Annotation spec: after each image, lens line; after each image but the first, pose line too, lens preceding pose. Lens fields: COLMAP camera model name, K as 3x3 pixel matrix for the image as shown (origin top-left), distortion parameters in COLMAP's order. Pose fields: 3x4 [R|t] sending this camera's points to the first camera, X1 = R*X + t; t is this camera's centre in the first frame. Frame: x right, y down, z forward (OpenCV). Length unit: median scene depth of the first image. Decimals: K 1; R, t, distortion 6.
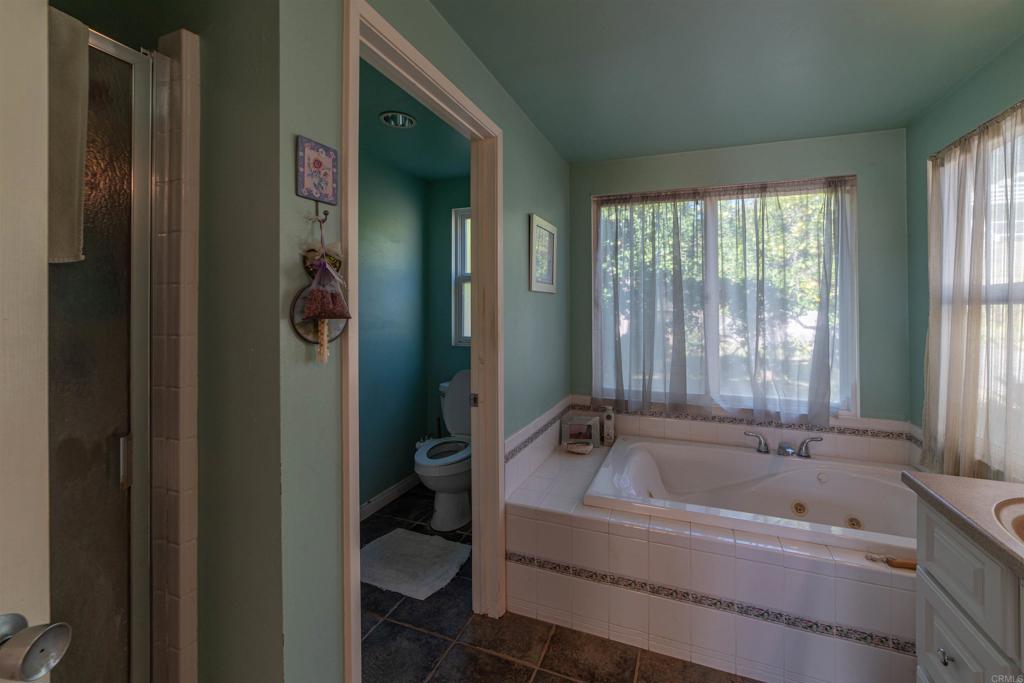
lens RADIAL K [[436.5, 0, 513.1], [0, 436.5, 302.6], [0, 0, 1]] dist [-0.020606, 0.010006]
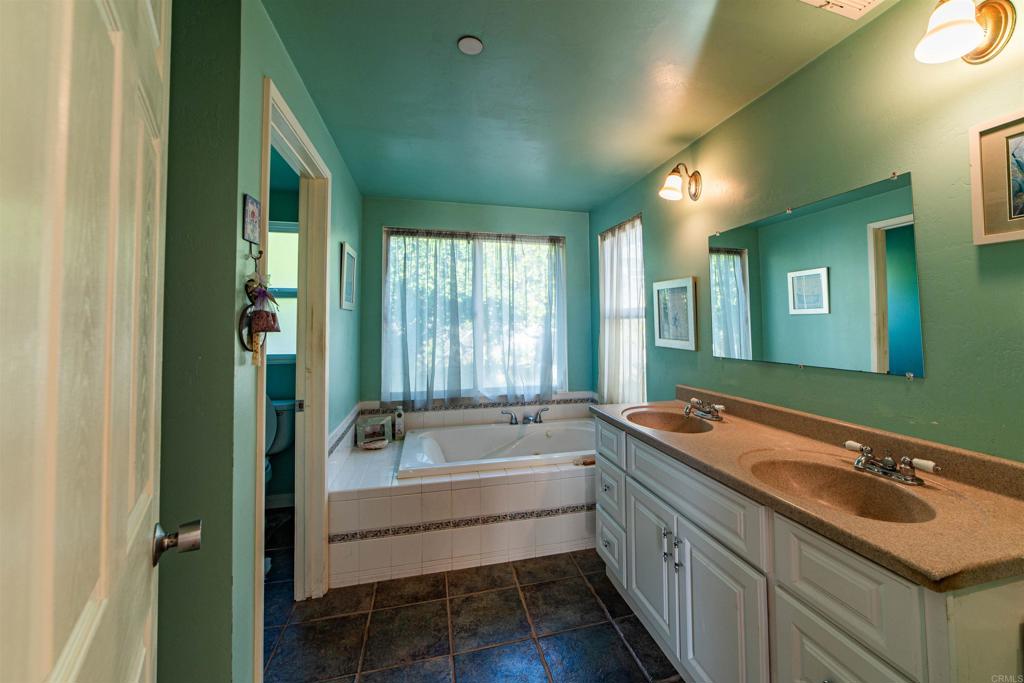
lens RADIAL K [[436.5, 0, 513.1], [0, 436.5, 302.6], [0, 0, 1]] dist [-0.020606, 0.010006]
pose [[0.843912, 0.015720, 0.536251, -0.192437], [0.002845, 0.999425, -0.033775, -0.002470], [-0.536474, 0.030029, 0.843382, -0.206873]]
